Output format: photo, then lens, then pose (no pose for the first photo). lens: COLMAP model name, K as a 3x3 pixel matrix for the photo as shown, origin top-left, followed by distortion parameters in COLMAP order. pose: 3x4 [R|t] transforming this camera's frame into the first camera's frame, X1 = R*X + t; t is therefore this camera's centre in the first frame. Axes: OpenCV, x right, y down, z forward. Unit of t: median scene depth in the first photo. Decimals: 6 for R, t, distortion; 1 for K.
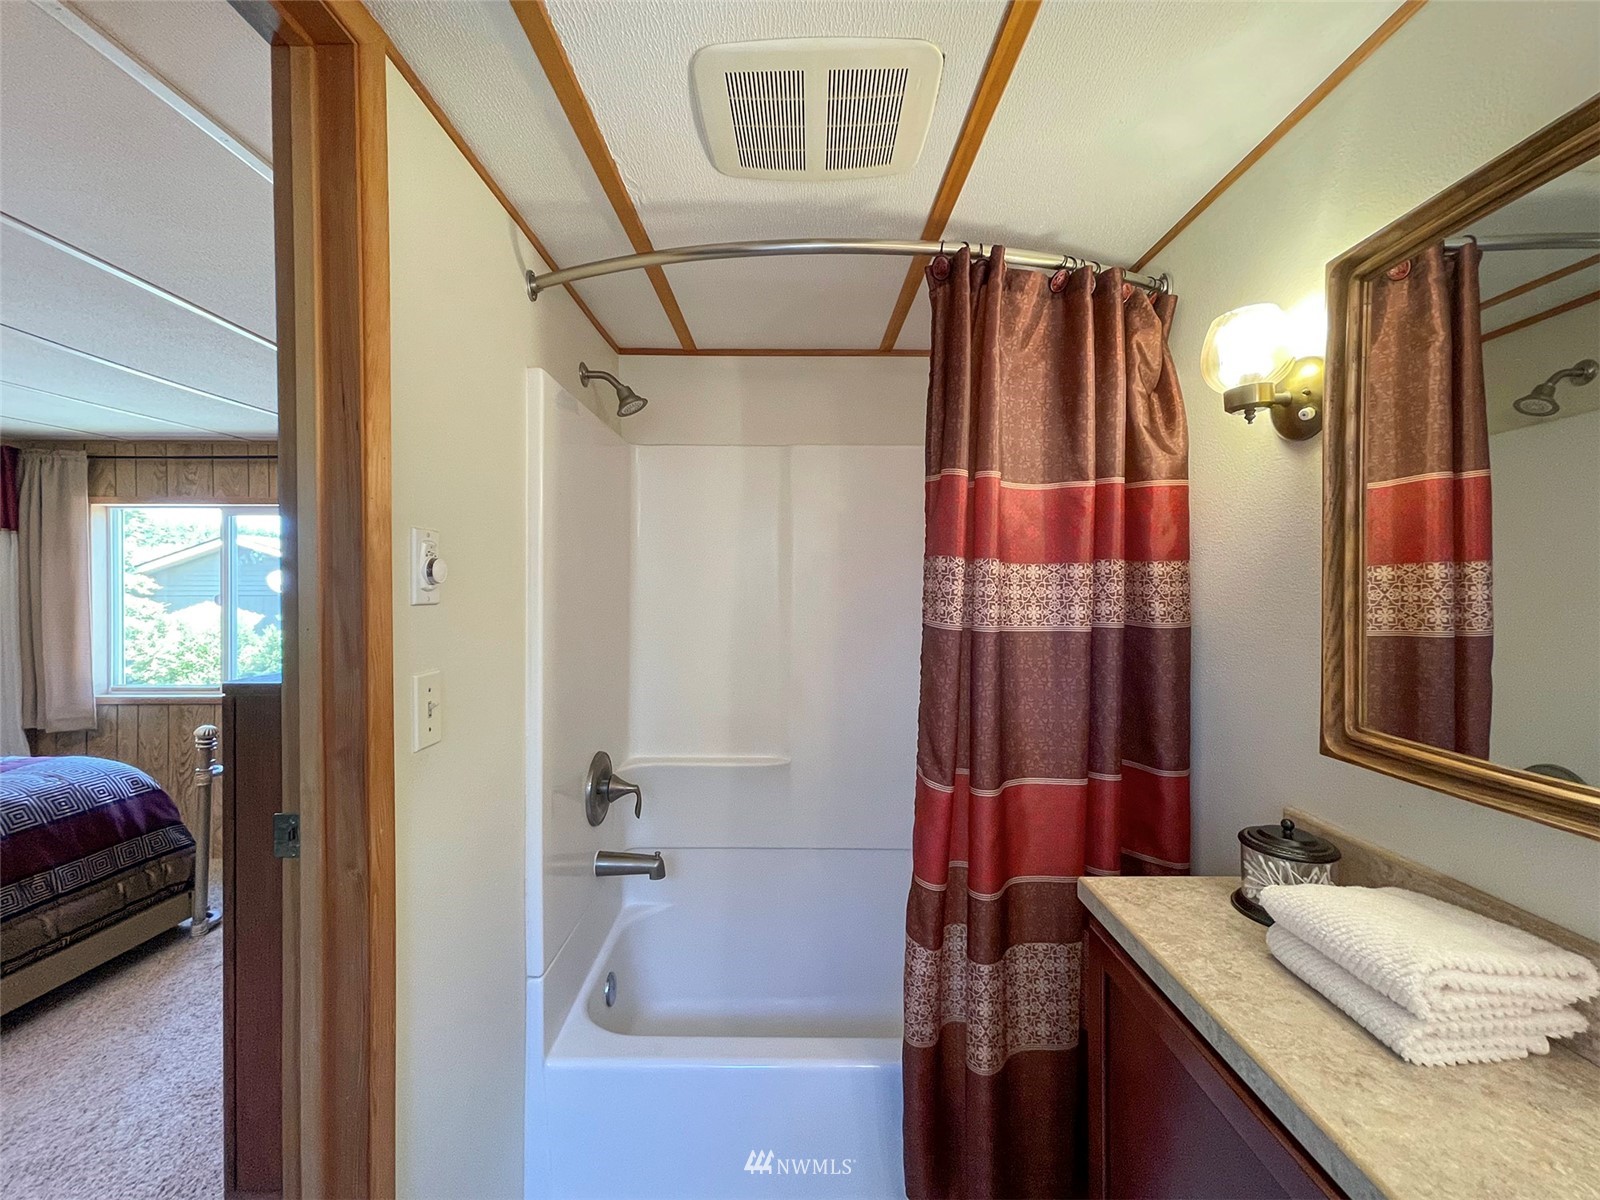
lens RADIAL K [[667.0, 0, 799.1], [0, 667.0, 586.8], [0, 0, 1]] dist [0.004308, -0.000964]
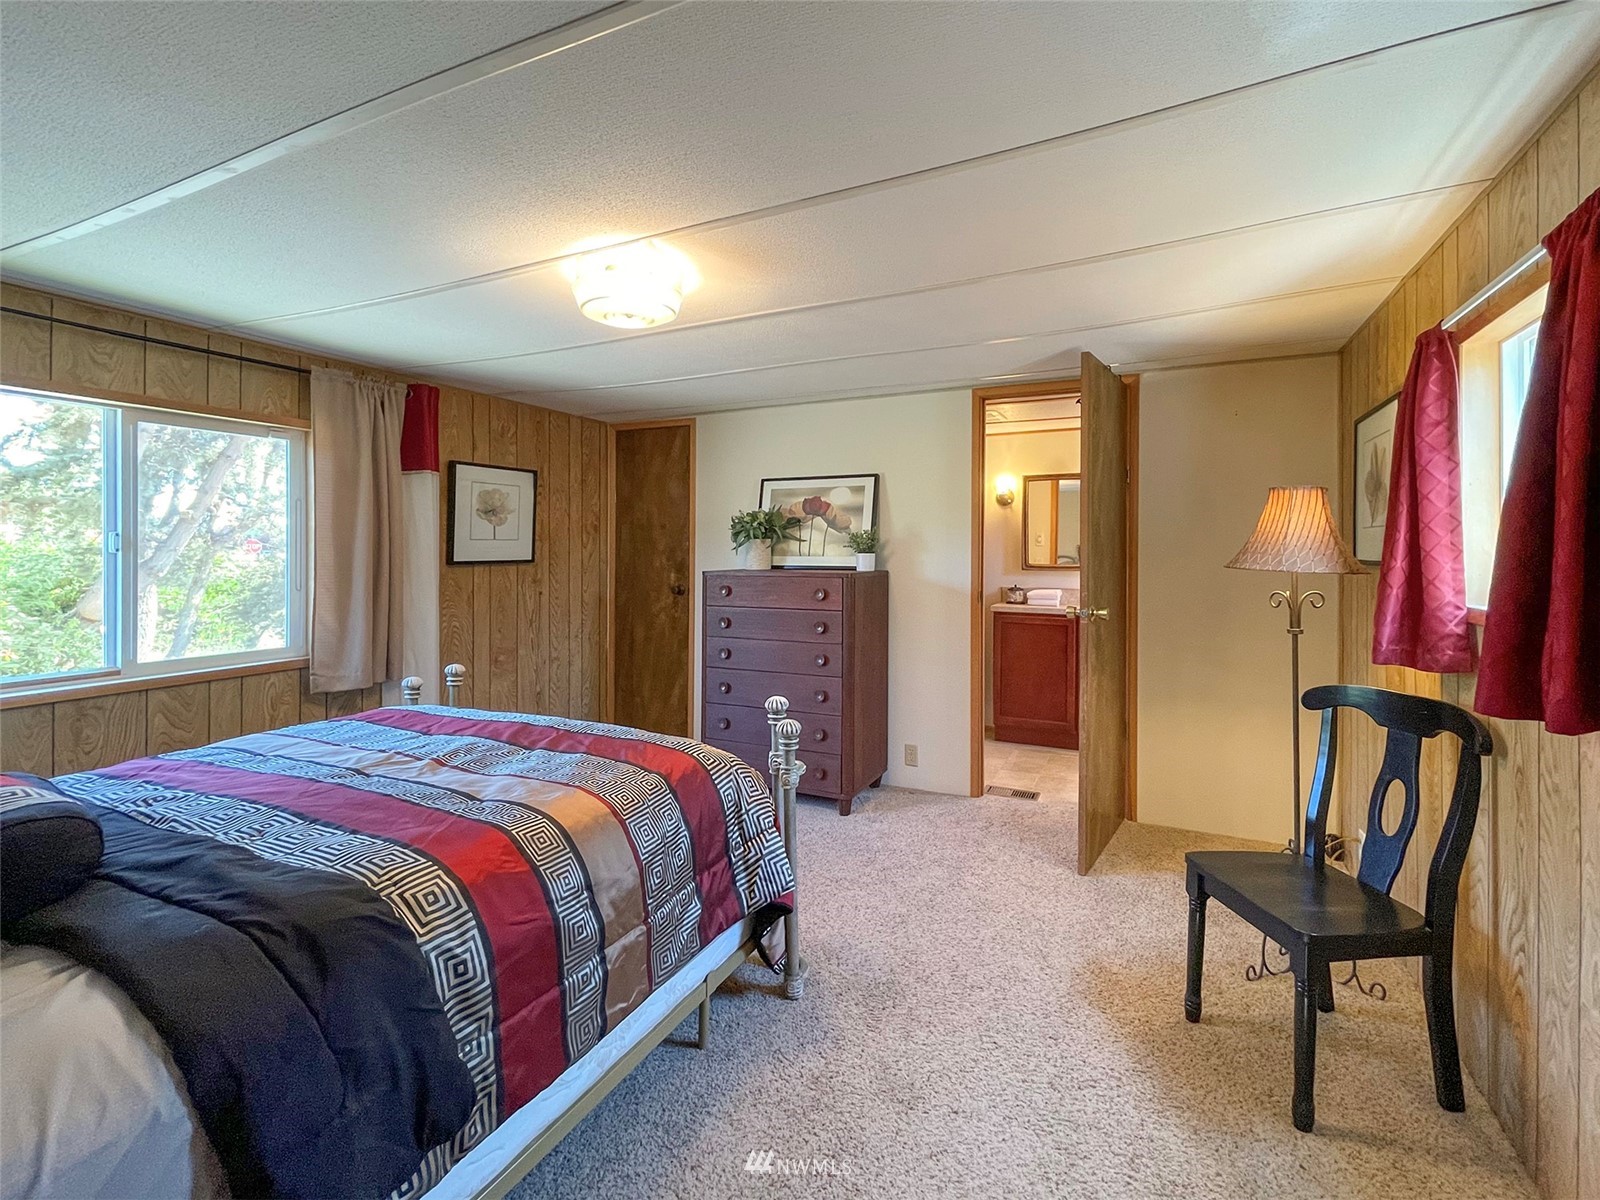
lens RADIAL K [[667.0, 0, 892.3], [0, 667.0, 550.6], [0, 0, 1]] dist [0.004308, -0.000964]
pose [[0.379583, -0.000735, 0.925157, -1.245214], [-0.003419, 0.999992, 0.002197, 0.024497], [-0.925151, -0.003997, 0.379578, 0.006948]]
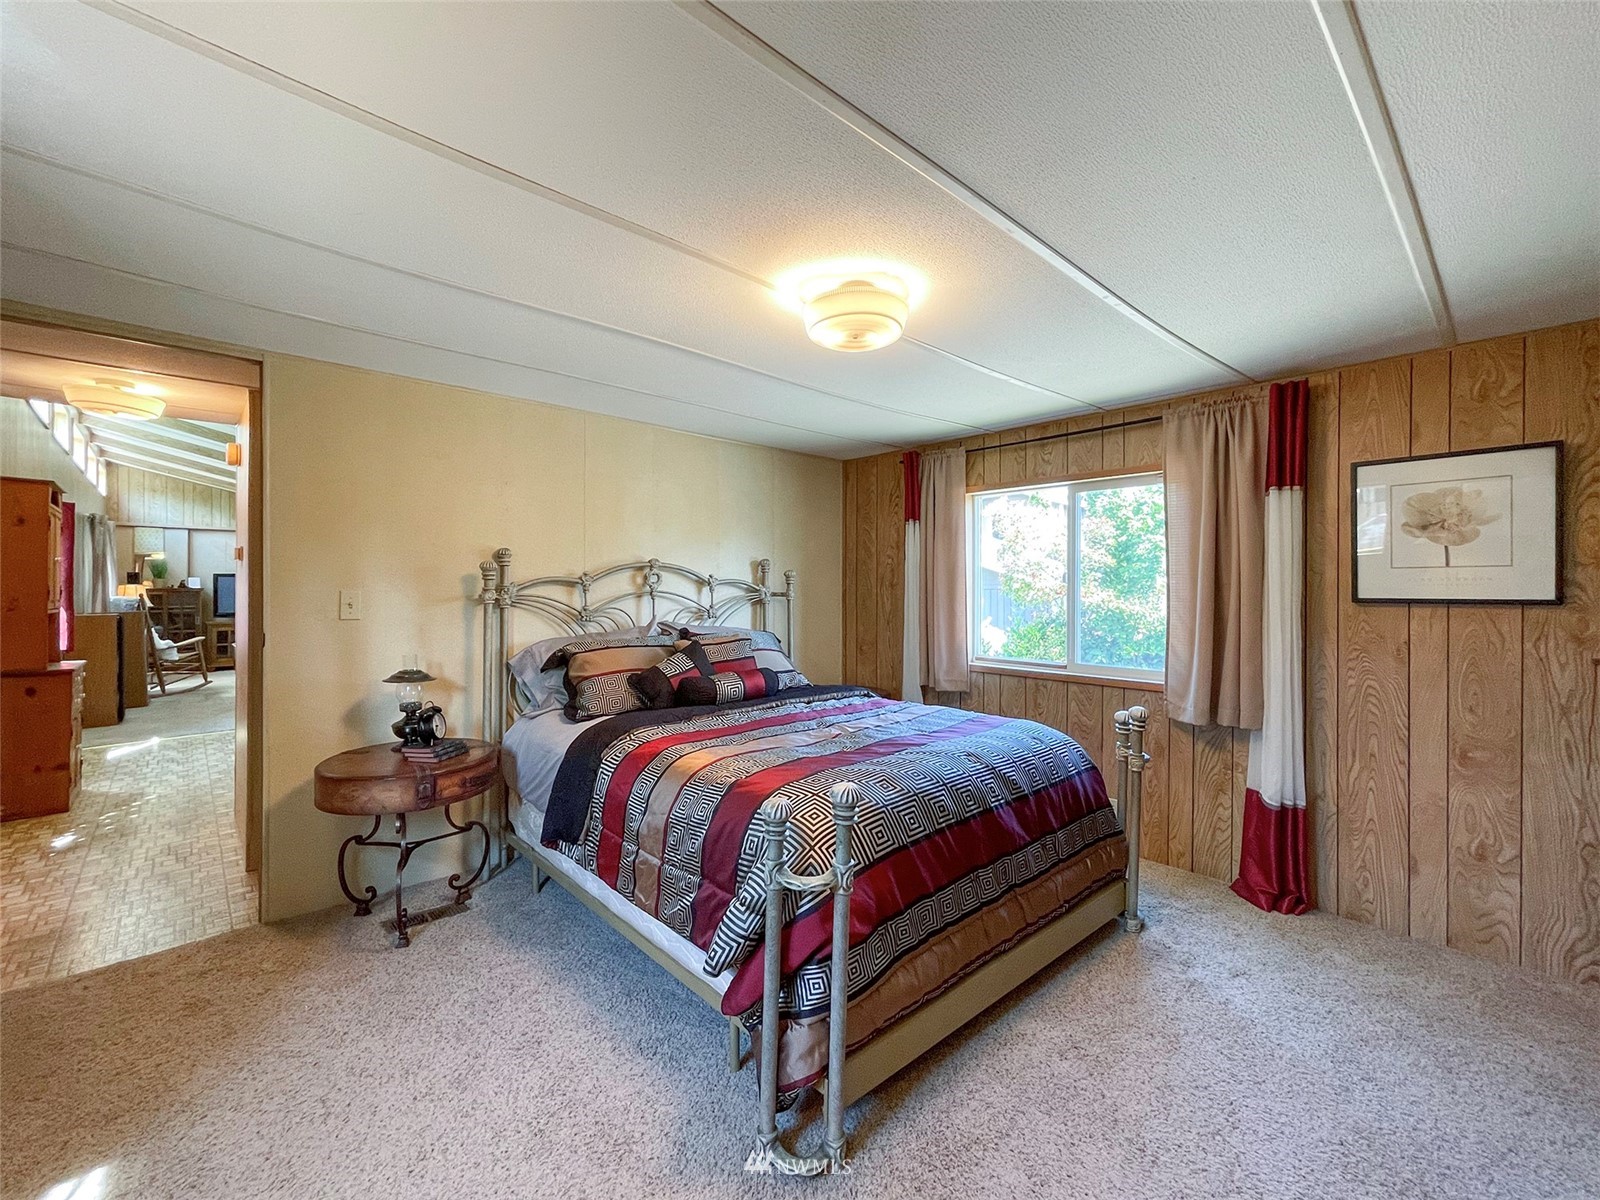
lens RADIAL K [[667.0, 0, 795.0], [0, 667.0, 598.1], [0, 0, 1]] dist [0.004308, -0.000964]
pose [[0.667056, 0.016352, -0.744828, -0.406033], [-0.005526, 0.999840, 0.017002, 0.035775], [0.744987, -0.007225, 0.667040, 0.030438]]
